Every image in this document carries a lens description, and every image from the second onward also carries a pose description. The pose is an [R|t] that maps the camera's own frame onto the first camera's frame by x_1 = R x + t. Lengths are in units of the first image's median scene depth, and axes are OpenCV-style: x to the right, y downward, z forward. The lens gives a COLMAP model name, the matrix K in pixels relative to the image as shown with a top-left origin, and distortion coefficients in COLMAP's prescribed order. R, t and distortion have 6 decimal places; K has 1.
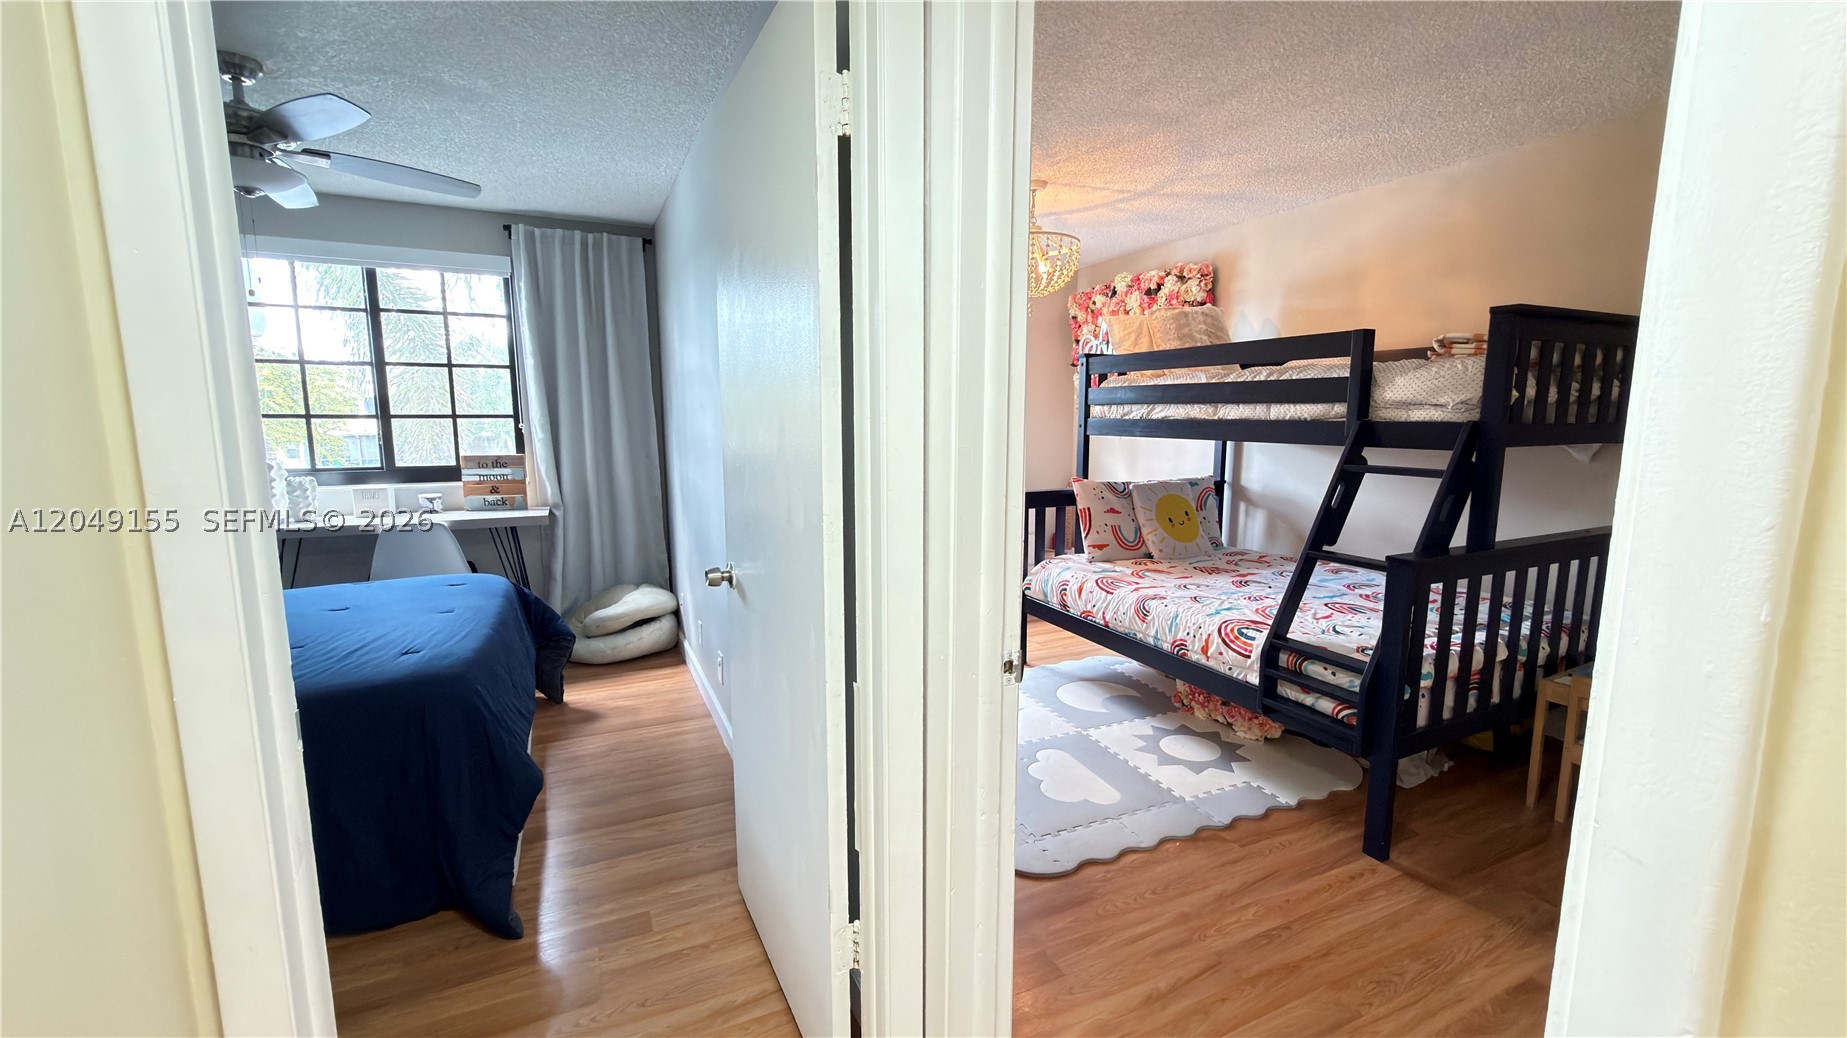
lens RADIAL K [[736.8, 0, 925.0], [0, 736.8, 517.9], [0, 0, 1]] dist [0.000325, -0.000224]
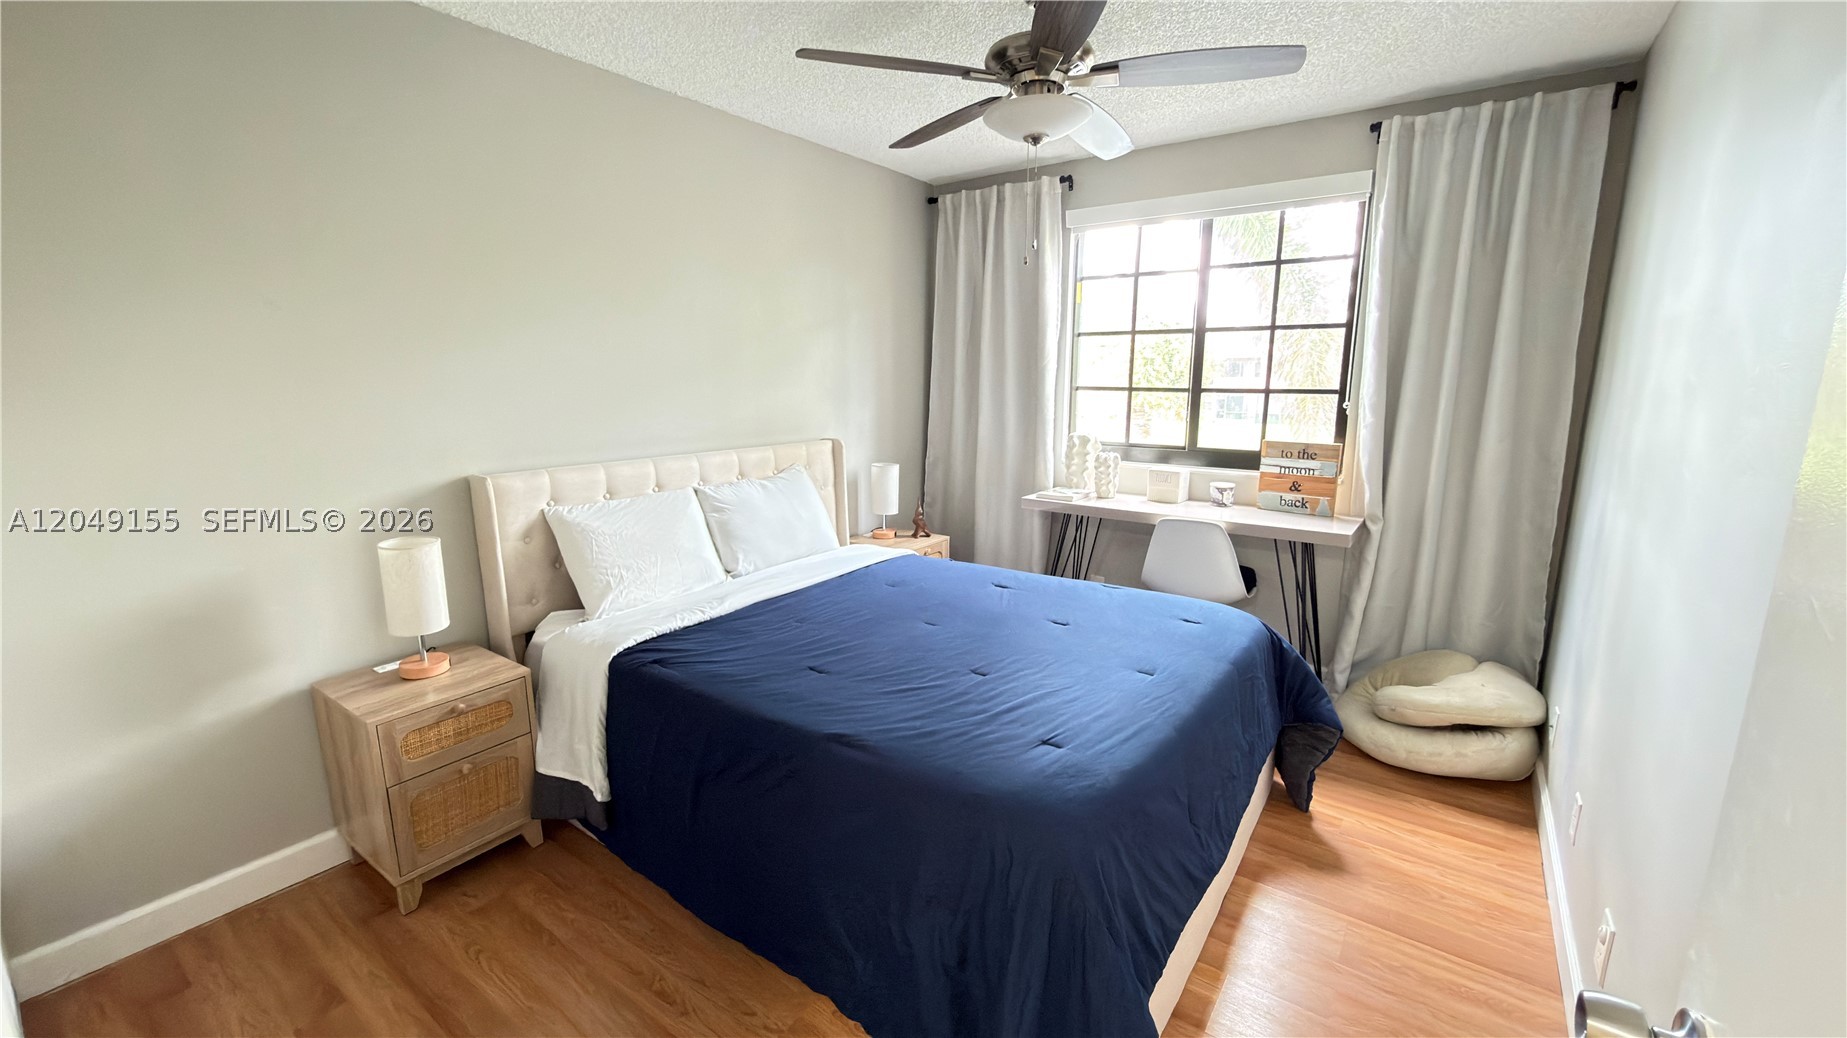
lens RADIAL K [[736.8, 0, 925.0], [0, 736.8, 517.9], [0, 0, 1]] dist [0.000325, -0.000224]
pose [[0.474522, 0.168096, -0.864044, -0.091633], [-0.118975, 0.984837, 0.126256, -0.057964], [0.872166, 0.042888, 0.487327, 0.281338]]
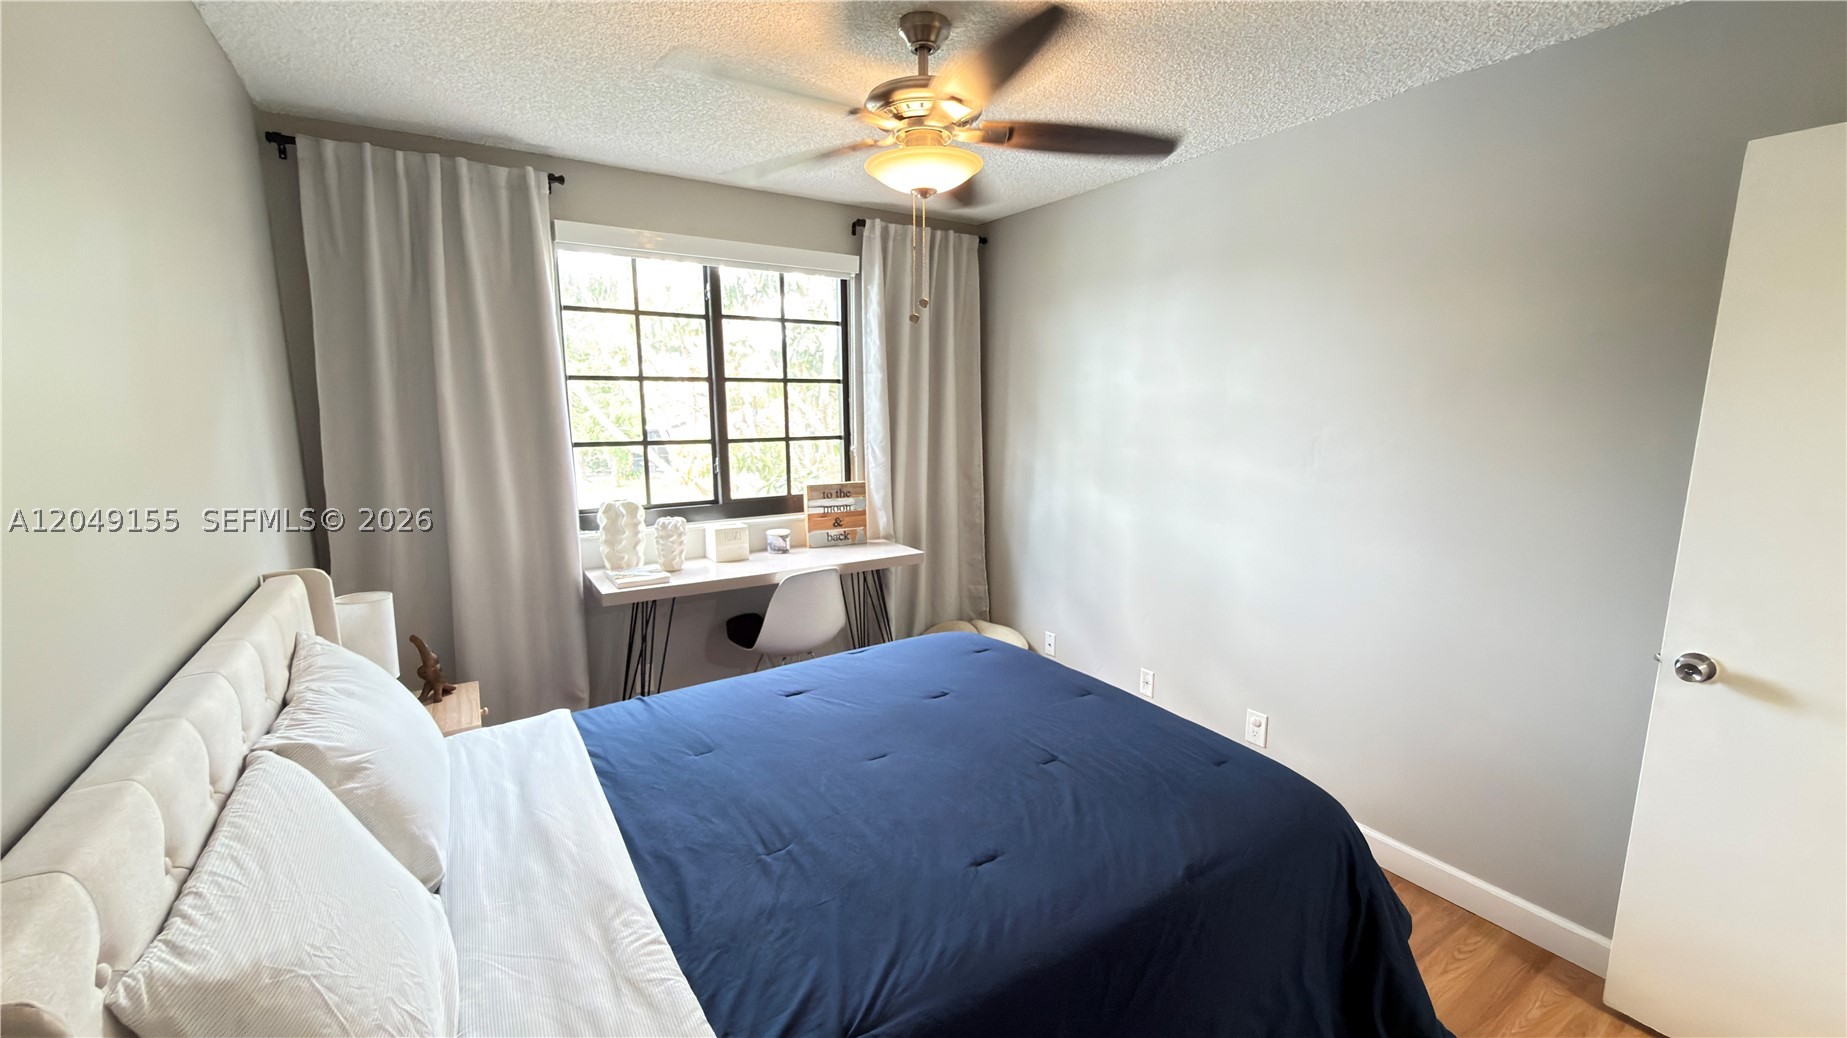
lens RADIAL K [[736.8, 0, 925.0], [0, 736.8, 517.9], [0, 0, 1]] dist [0.000325, -0.000224]
pose [[0.992745, -0.021266, 0.118346, -0.587396], [0.018731, 0.999571, 0.022496, -0.061939], [-0.118774, -0.020116, 0.992718, 0.118166]]
